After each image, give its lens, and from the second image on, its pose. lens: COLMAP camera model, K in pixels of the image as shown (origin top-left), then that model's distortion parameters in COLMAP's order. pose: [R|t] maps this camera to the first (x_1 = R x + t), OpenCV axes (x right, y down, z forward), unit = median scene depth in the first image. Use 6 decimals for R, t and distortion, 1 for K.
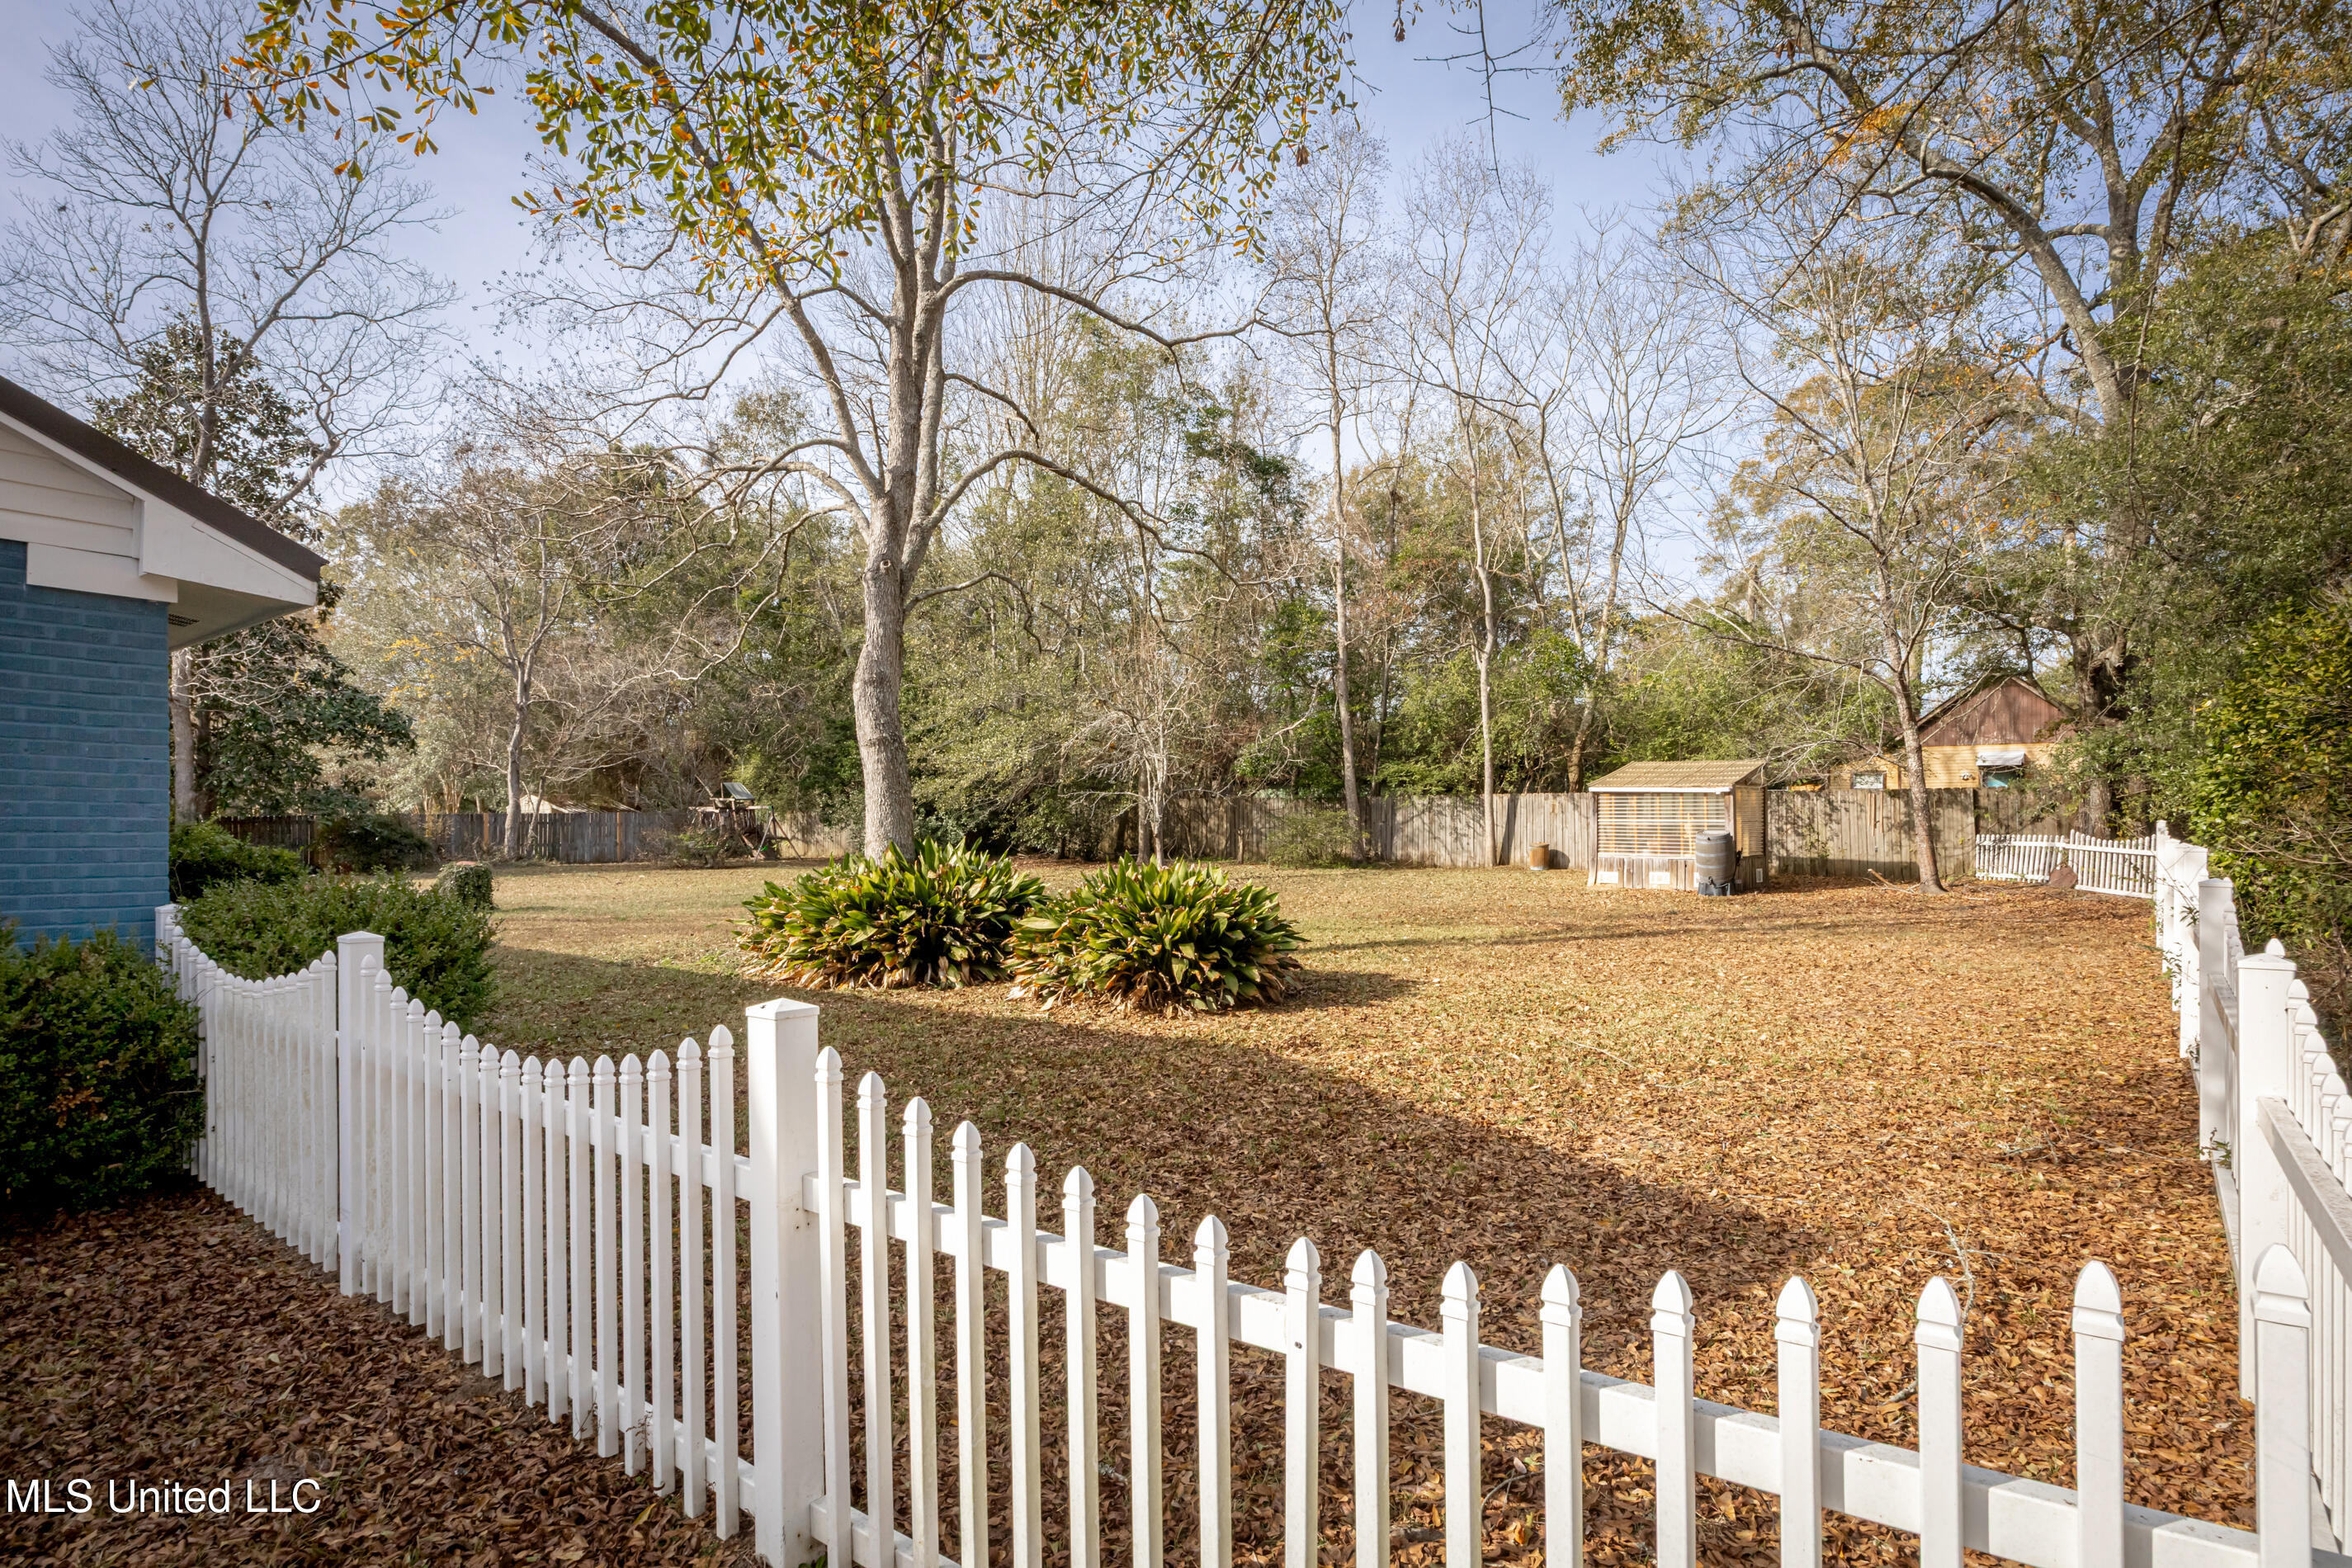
lens RADIAL K [[1221.0, 0, 1170.7], [0, 1221.0, 780.8], [0, 0, 1]] dist [-0.006953, -0.000517]
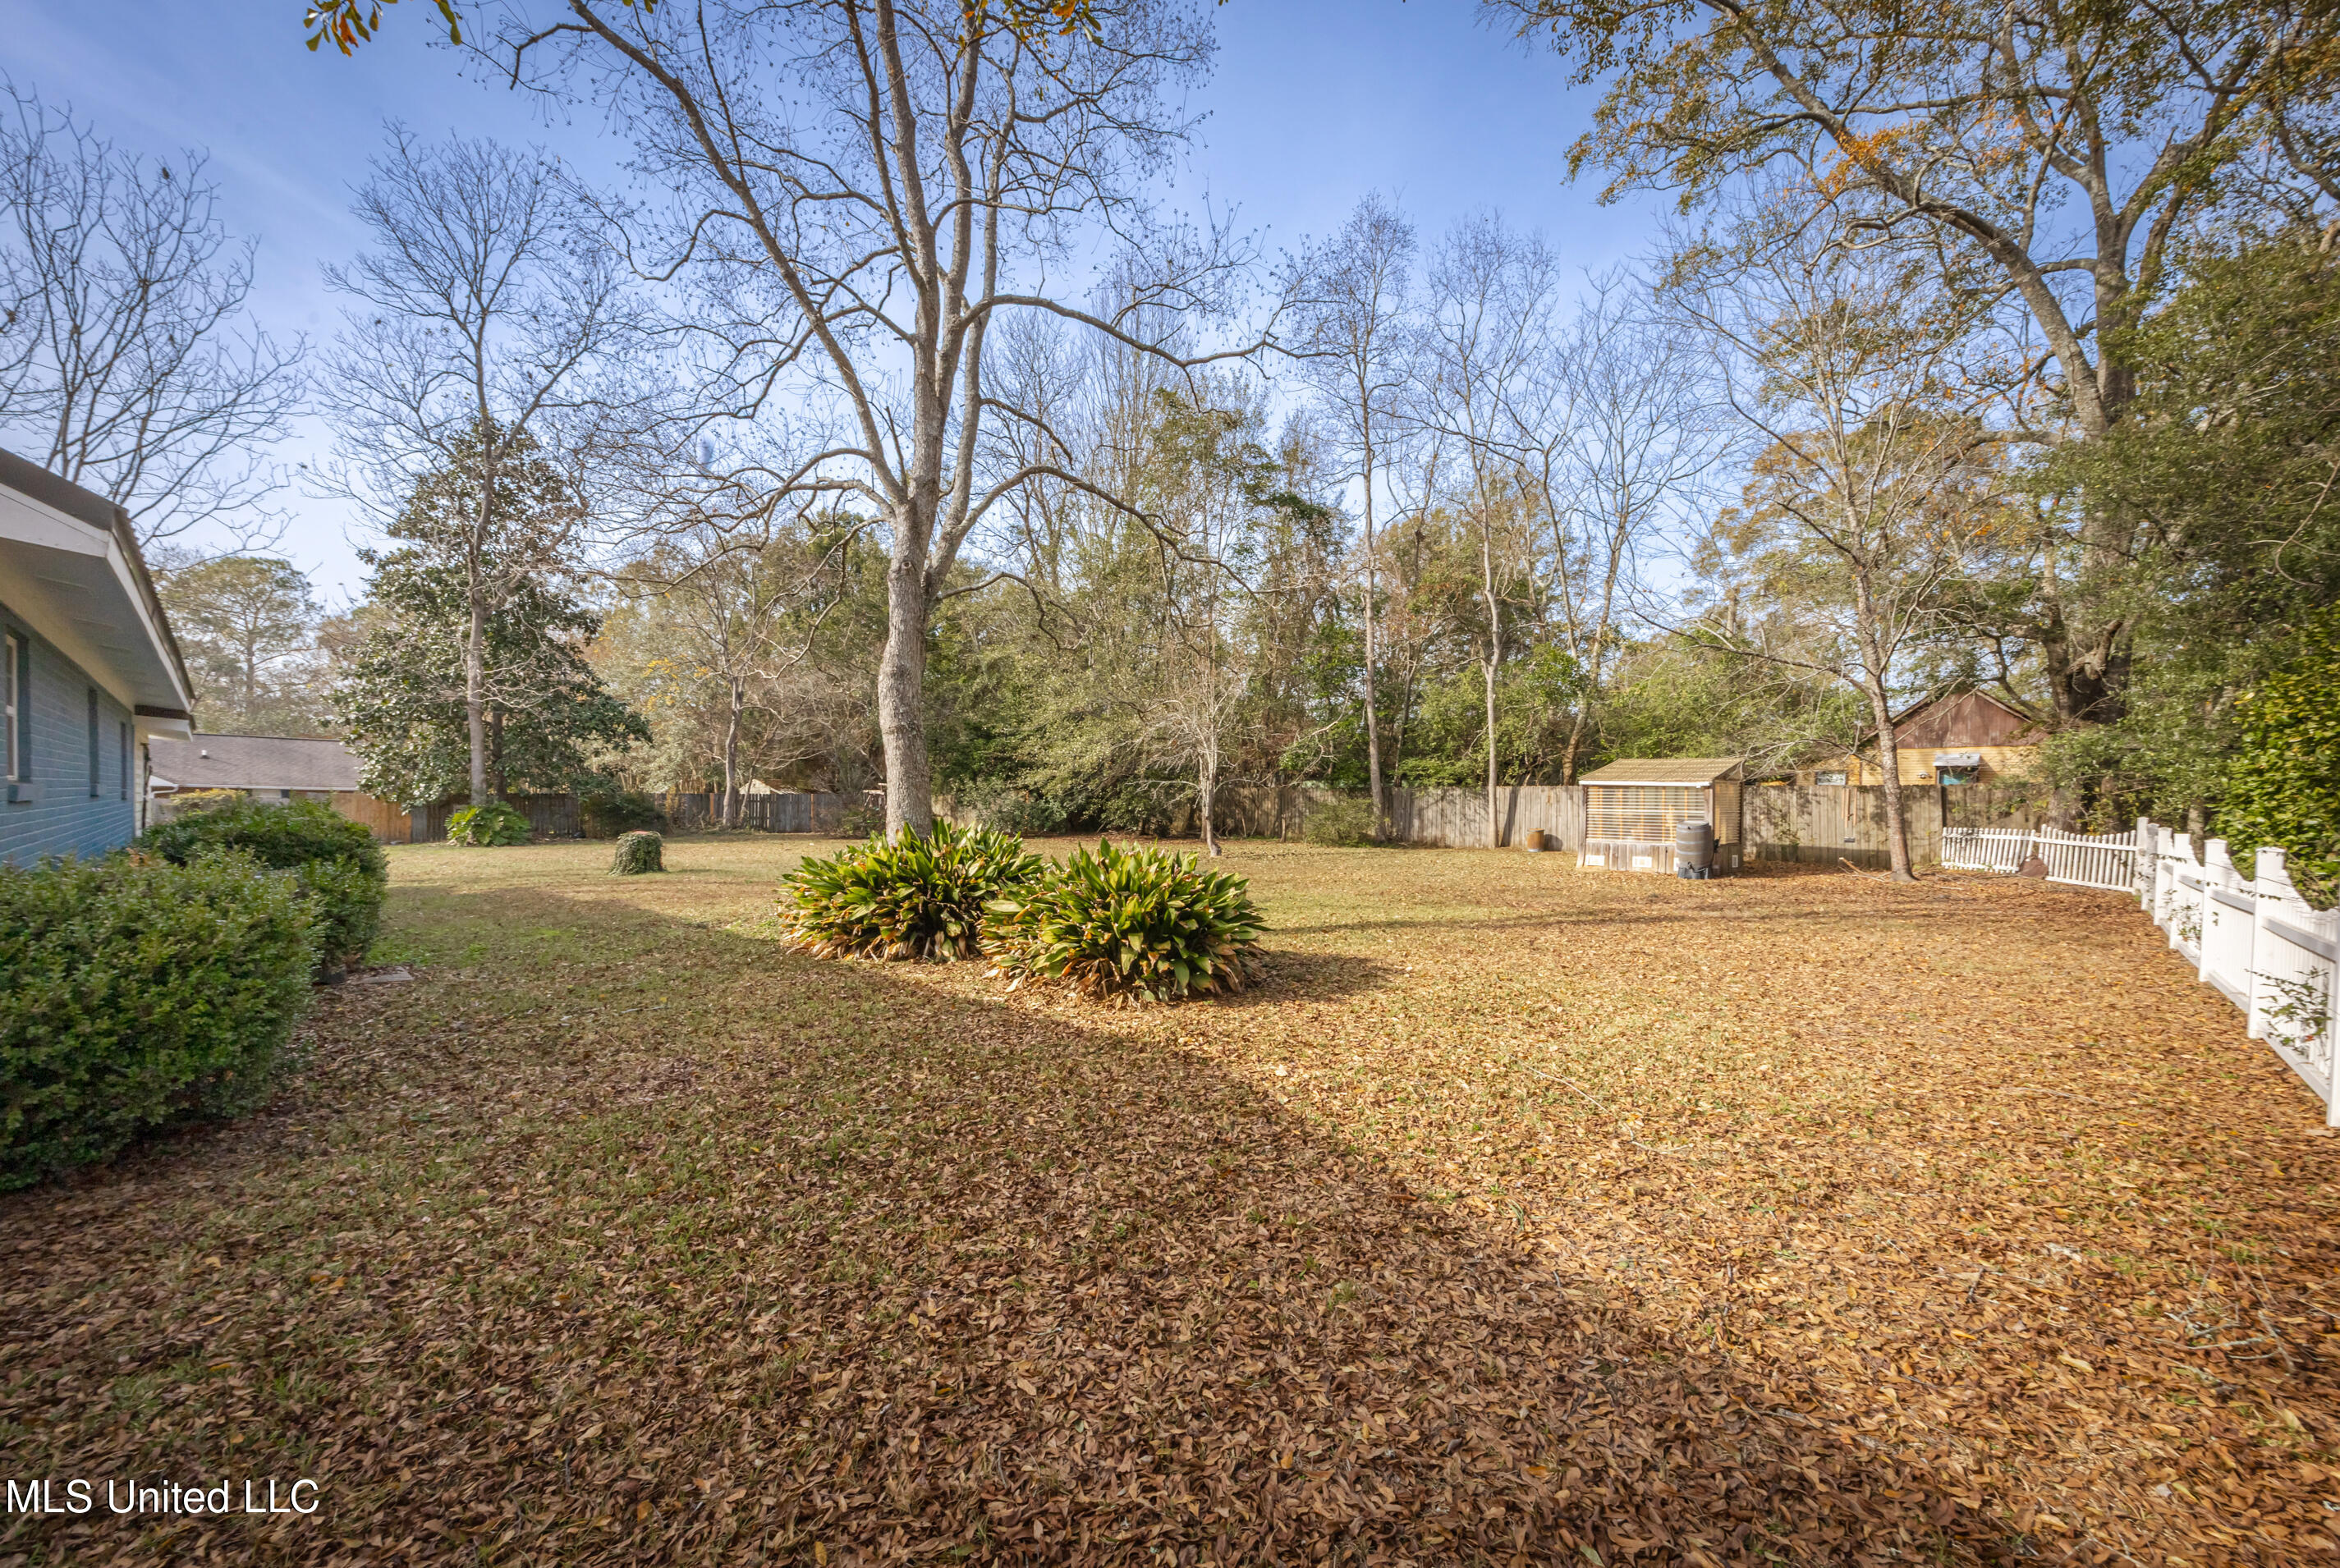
lens RADIAL K [[937.2, 0, 1179.0], [0, 937.2, 797.4], [0, 0, 1]] dist [0.002320, -0.001005]
pose [[0.996837, 0.011568, -0.078632, 0.039362], [-0.009612, 0.999636, 0.025205, 0.002396], [0.078895, -0.024369, 0.996585, 0.098536]]
